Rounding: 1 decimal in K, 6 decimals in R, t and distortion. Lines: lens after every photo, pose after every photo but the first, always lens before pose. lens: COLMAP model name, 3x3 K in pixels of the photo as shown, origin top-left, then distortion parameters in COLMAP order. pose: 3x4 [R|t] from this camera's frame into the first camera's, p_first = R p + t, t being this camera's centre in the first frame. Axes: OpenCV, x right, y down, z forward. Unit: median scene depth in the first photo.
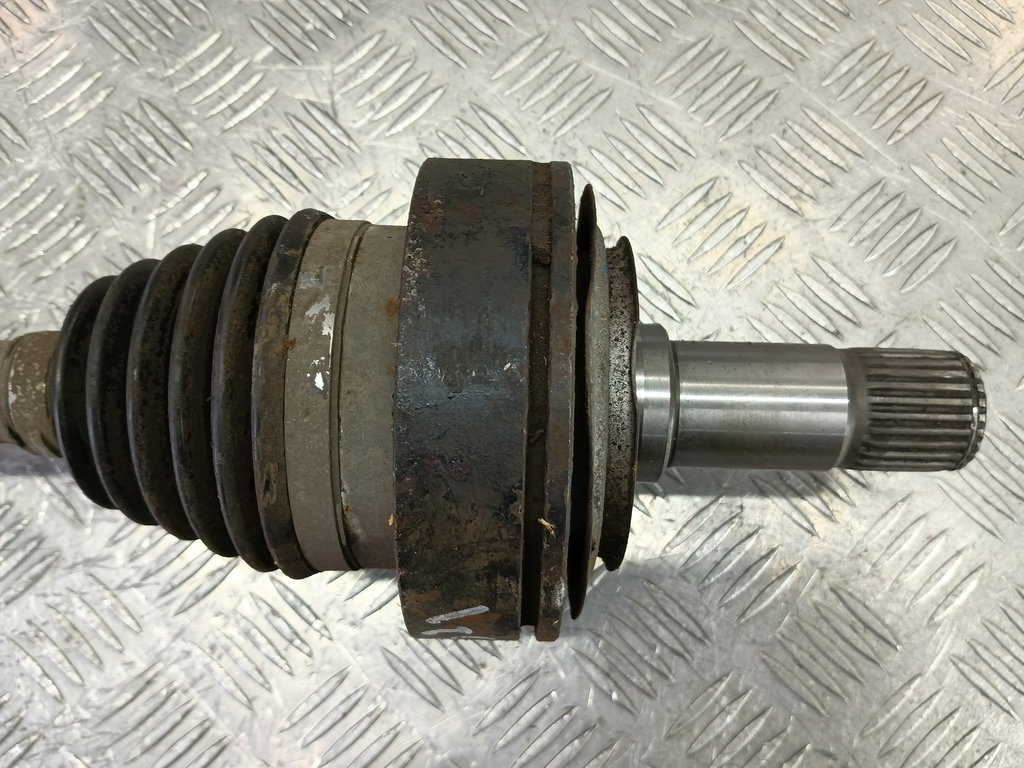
lens RADIAL K [[831.0, 0, 512.0], [0, 831.0, 384.0], [0, 0, 1]] dist [0.087919, -0.170044]
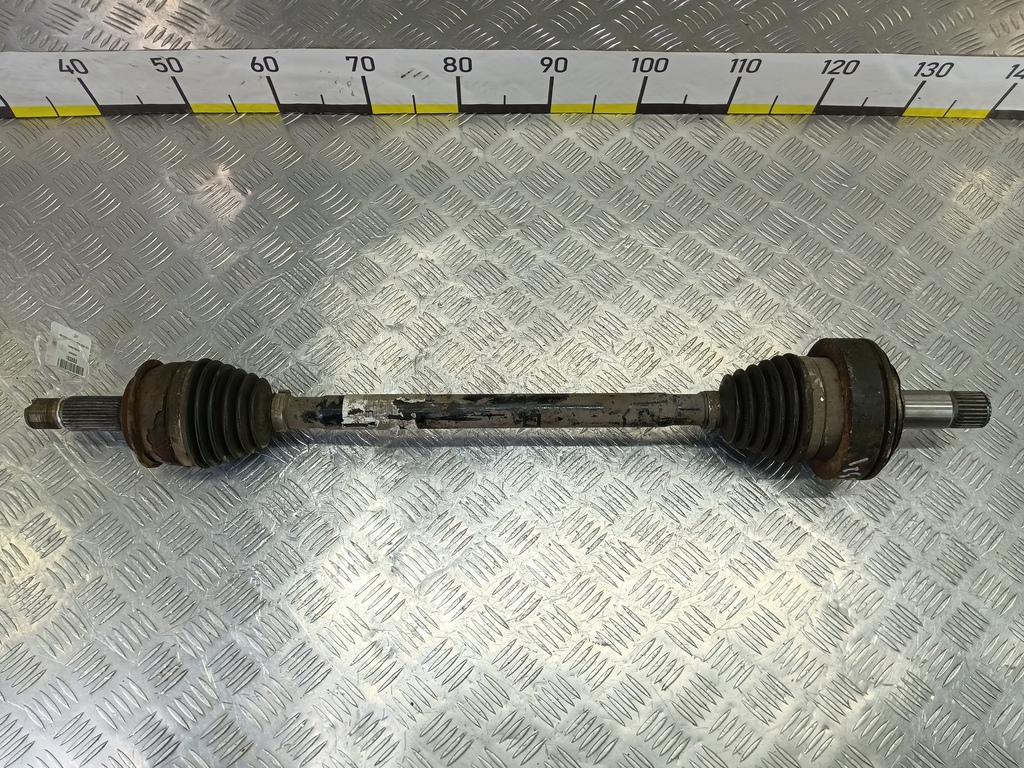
lens RADIAL K [[831.0, 0, 512.0], [0, 831.0, 384.0], [0, 0, 1]] dist [0.087919, -0.170044]
pose [[0.999384, -0.017335, 0.030530, -1.049797], [0.020927, 0.992362, -0.121572, 0.218055], [-0.028190, 0.122136, 0.992113, -1.658078]]
